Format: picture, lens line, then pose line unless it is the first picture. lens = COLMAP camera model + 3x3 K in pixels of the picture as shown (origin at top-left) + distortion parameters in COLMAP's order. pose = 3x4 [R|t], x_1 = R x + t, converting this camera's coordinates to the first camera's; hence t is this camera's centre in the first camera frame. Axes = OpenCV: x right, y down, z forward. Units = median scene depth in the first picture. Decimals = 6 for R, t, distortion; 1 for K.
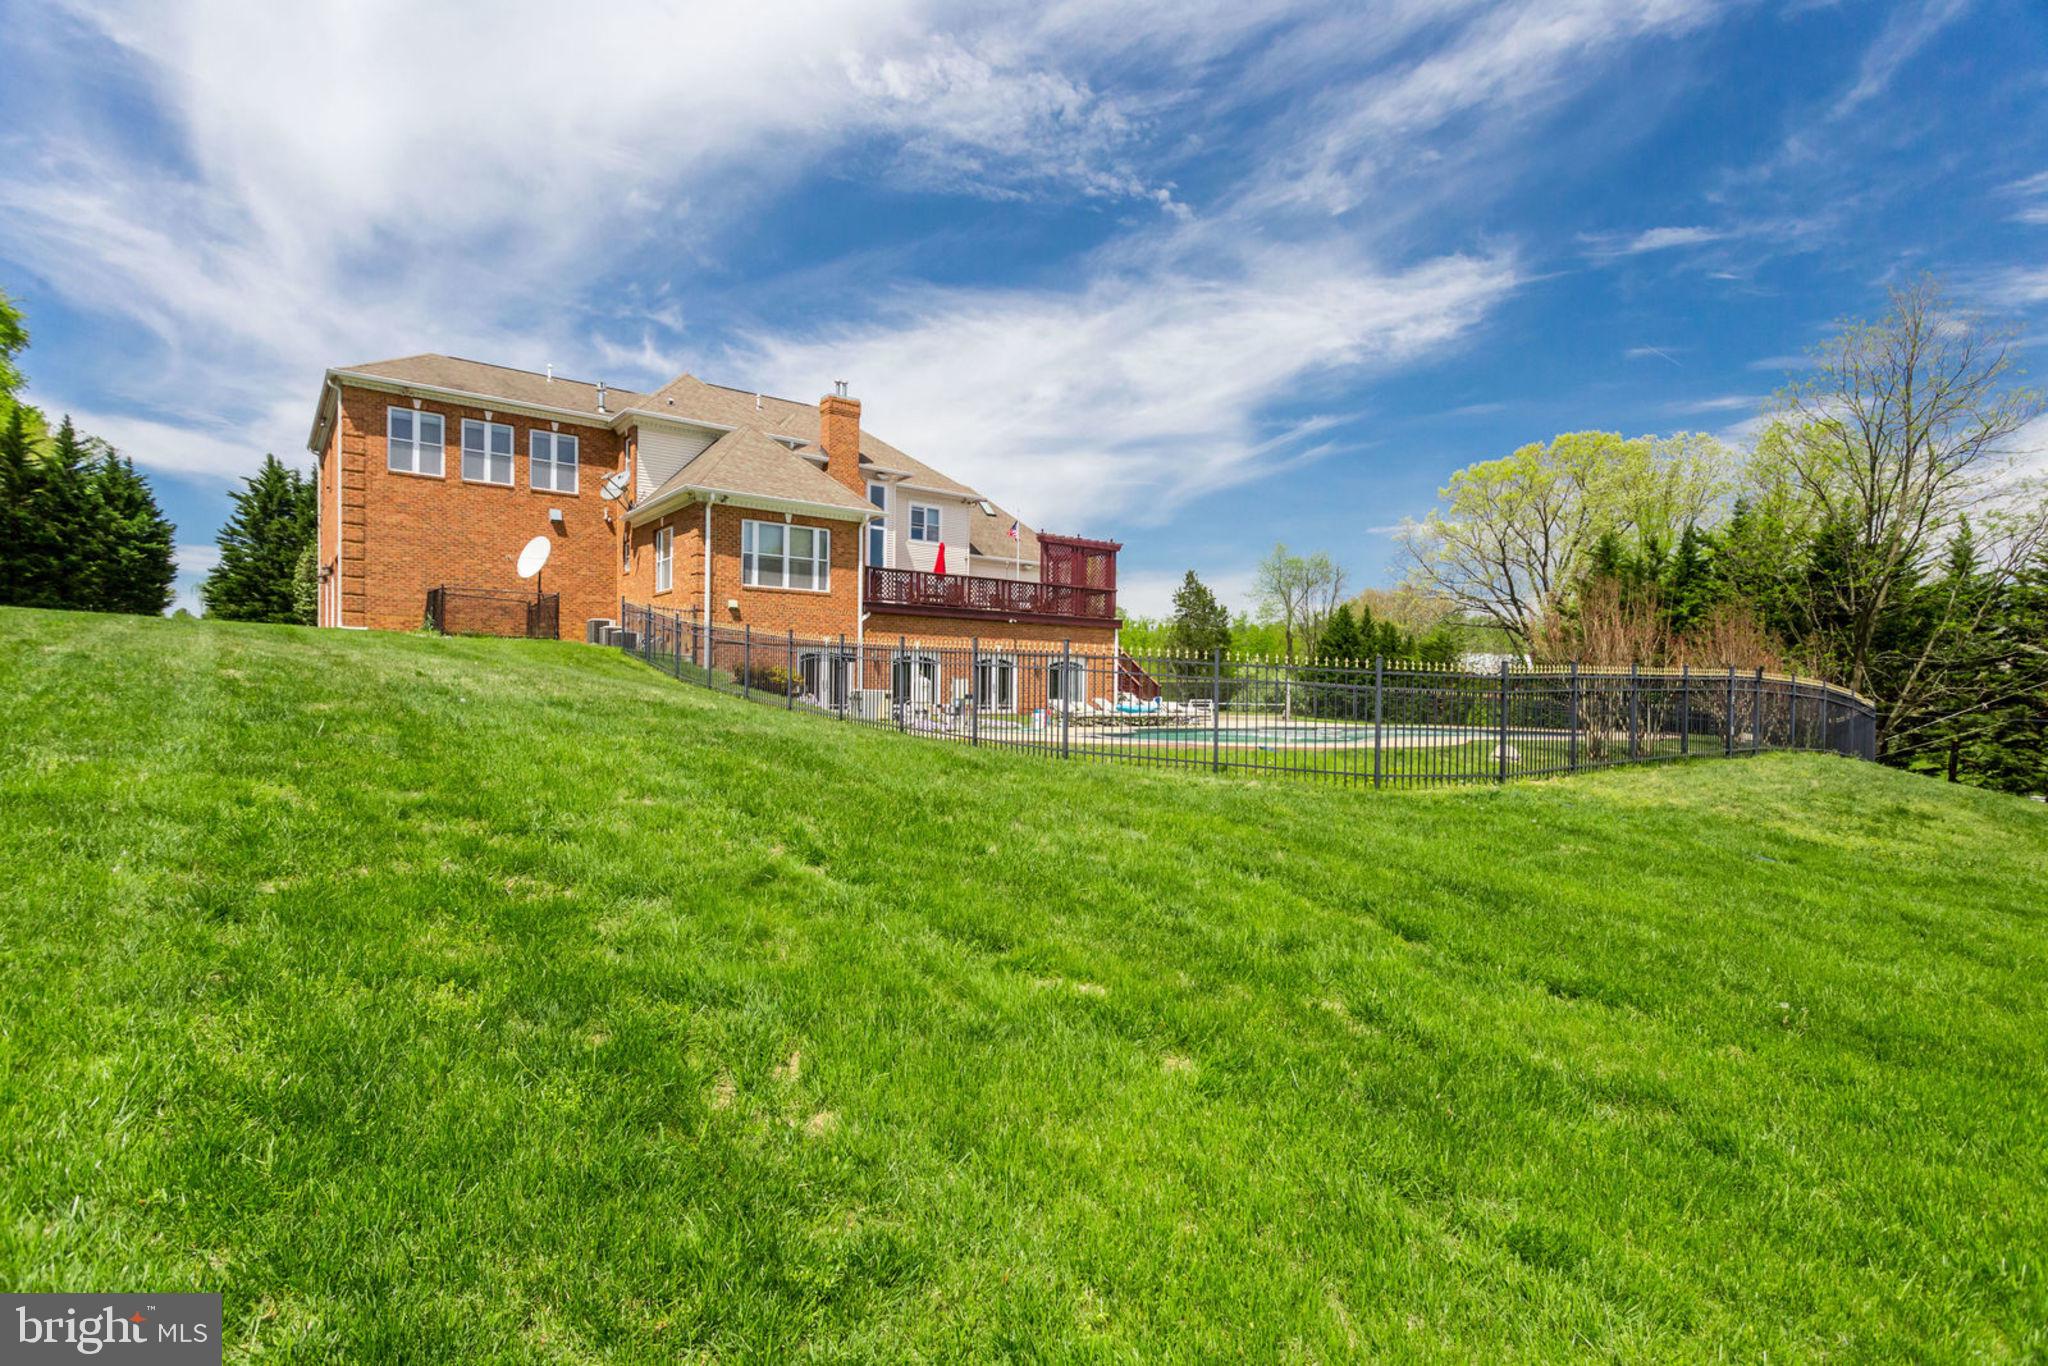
lens RADIAL K [[953.1, 0, 1018.0], [0, 953.1, 678.9], [0, 0, 1]] dist [-0.000687, 0.000929]
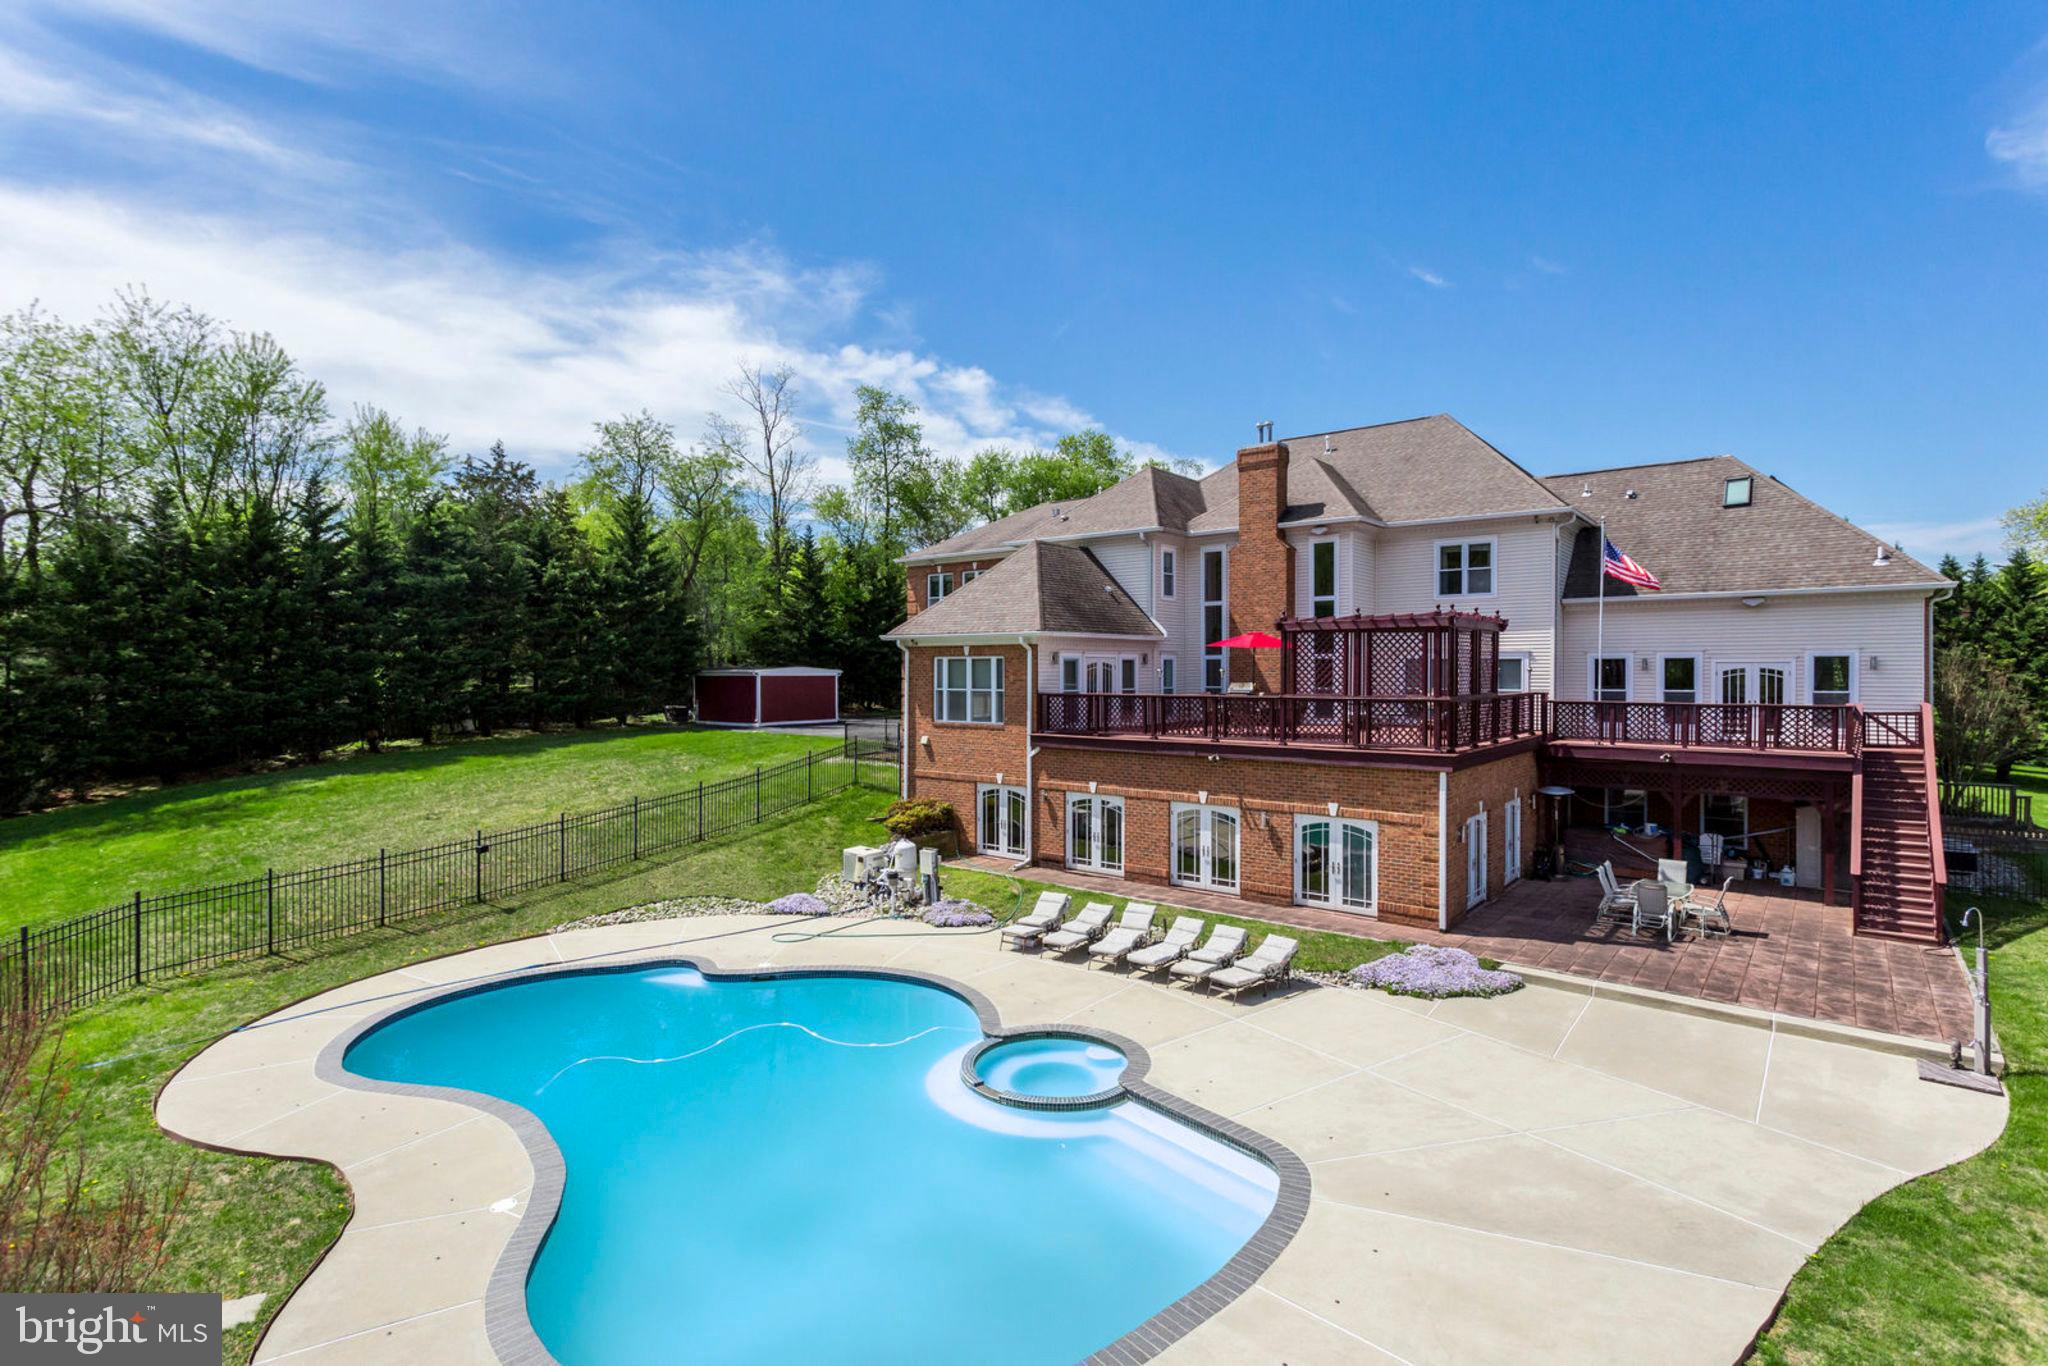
lens RADIAL K [[962.4, 0, 1018.9], [0, 962.4, 681.3], [0, 0, 1]] dist [-0.000956, 0.001283]
pose [[0.159620, -0.009439, -0.987133, 0.711773], [0.001436, 0.999955, -0.009330, -0.123503], [0.987177, 0.000071, 0.159627, 0.863487]]
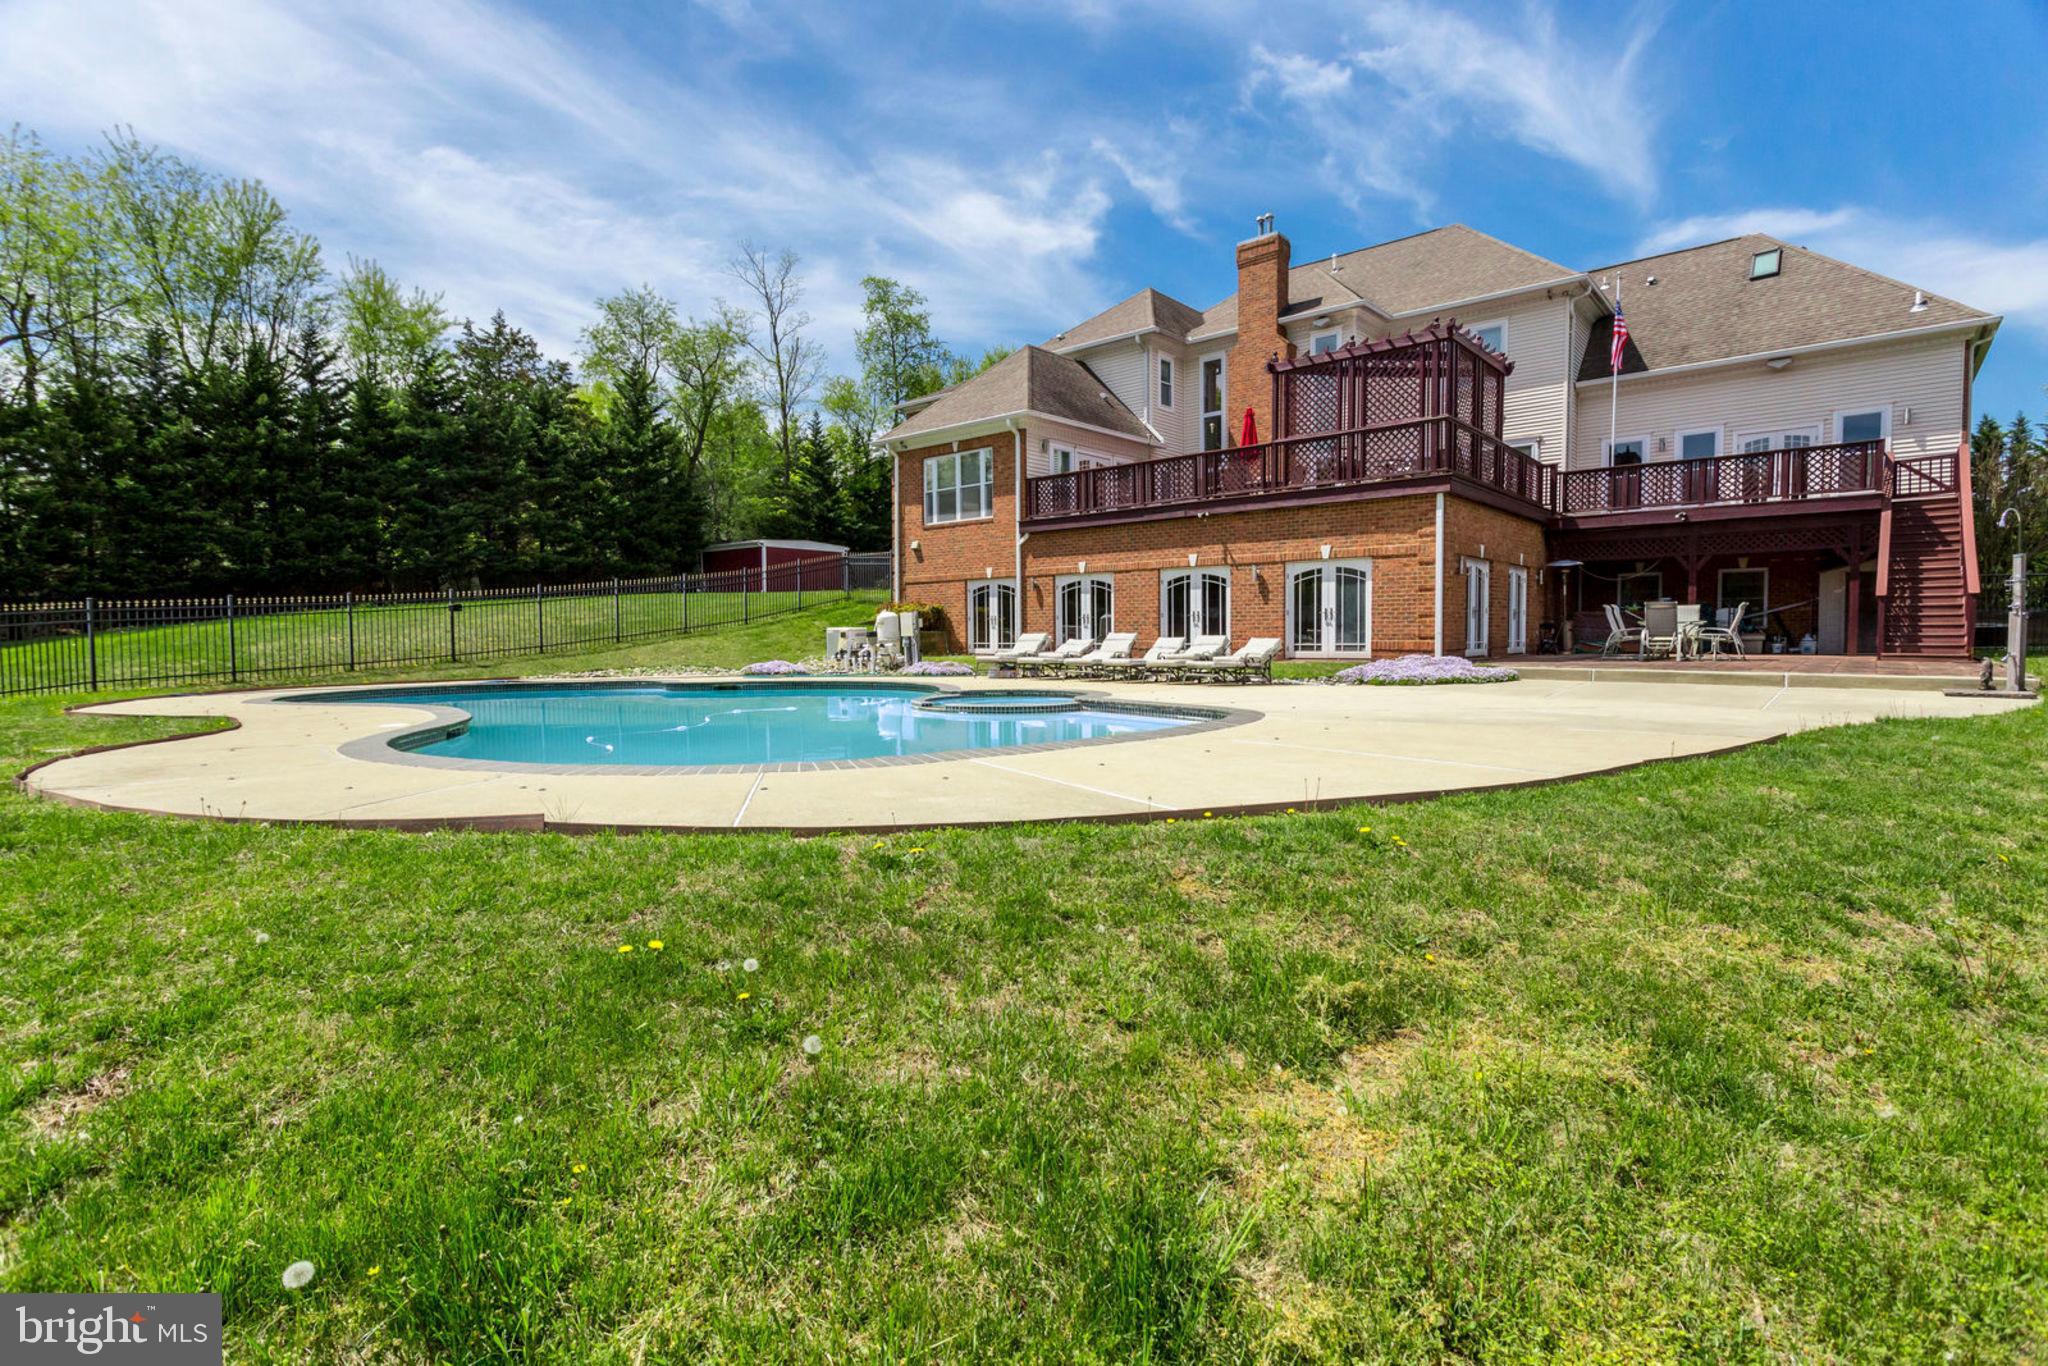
lens RADIAL K [[948.5, 0, 1020.5], [0, 948.5, 674.1], [0, 0, 1]] dist [0.001770, 0.000473]
pose [[0.135954, 0.027484, -0.990334, 0.684986], [0.008693, 0.999544, 0.028933, 0.029961], [0.990677, -0.012542, 0.135653, 0.899454]]
